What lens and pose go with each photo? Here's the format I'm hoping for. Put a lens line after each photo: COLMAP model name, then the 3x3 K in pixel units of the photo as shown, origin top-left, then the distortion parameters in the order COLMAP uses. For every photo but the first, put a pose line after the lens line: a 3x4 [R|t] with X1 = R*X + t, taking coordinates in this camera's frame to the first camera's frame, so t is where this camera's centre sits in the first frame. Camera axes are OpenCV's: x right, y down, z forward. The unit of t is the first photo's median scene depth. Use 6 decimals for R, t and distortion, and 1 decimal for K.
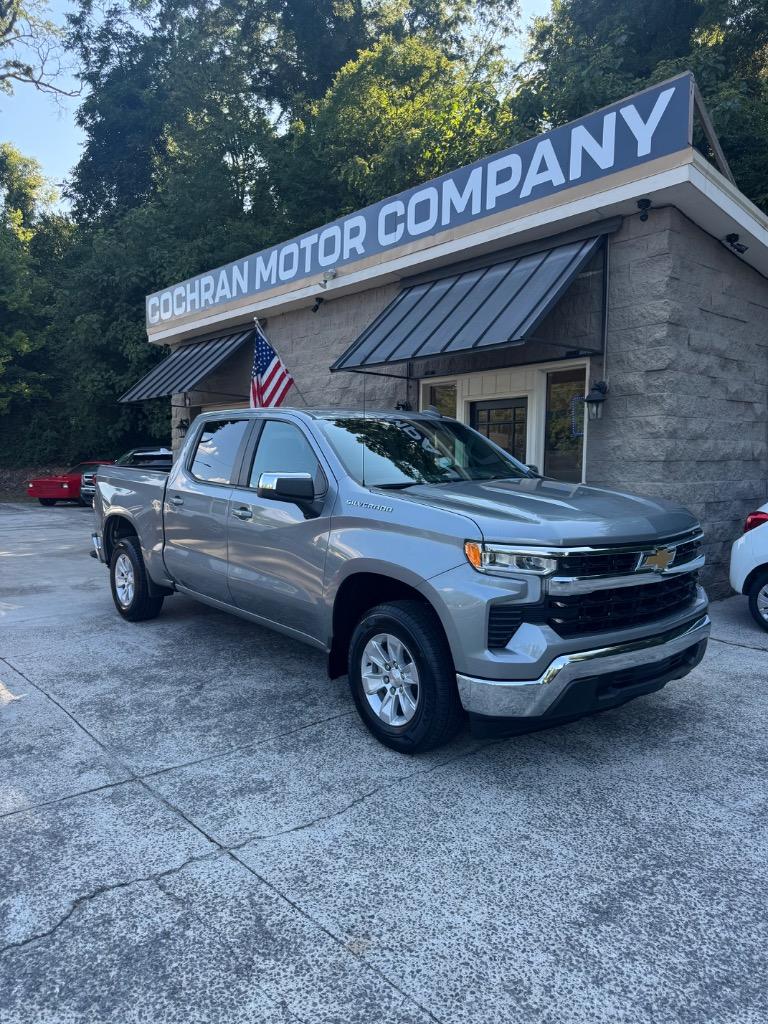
lens RADIAL K [[723.6, 0, 384.6], [0, 723.6, 510.4], [0, 0, 1]] dist [0.005040, -0.002296]
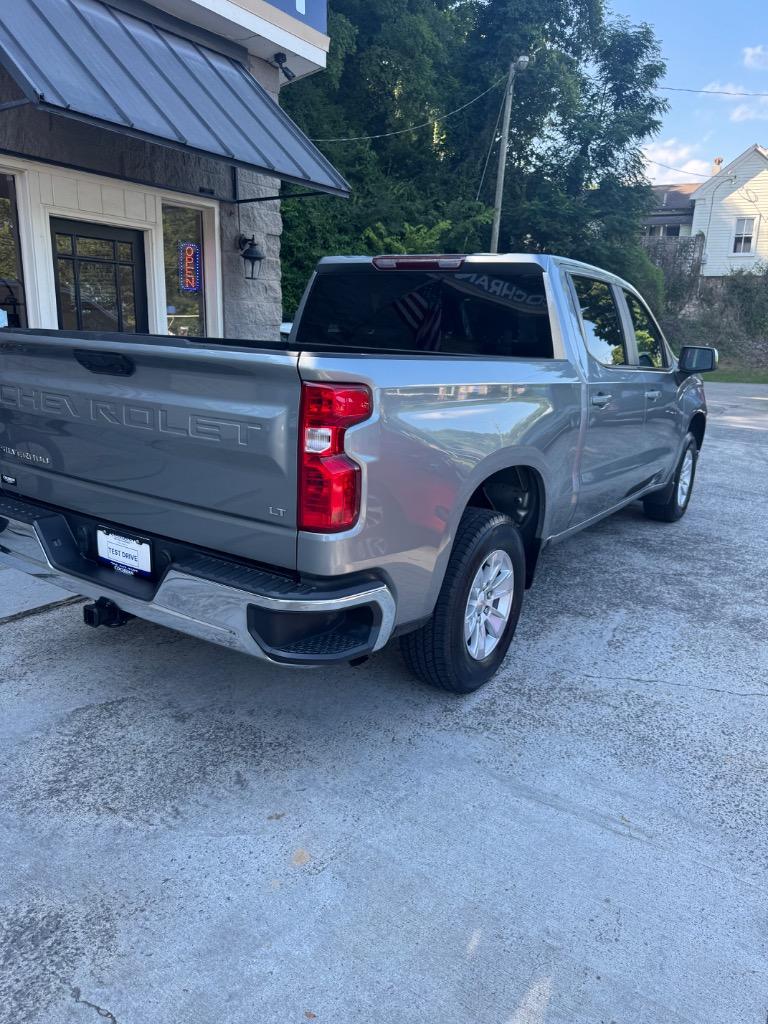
lens RADIAL K [[723.6, 0, 382.0], [0, 723.6, 519.2], [0, 0, 1]] dist [0.005040, -0.002296]
pose [[-0.288656, -0.258639, 0.921837, -1.138392], [0.032331, 0.959639, 0.279369, -0.133466], [-0.956887, 0.110445, -0.268644, 1.808278]]
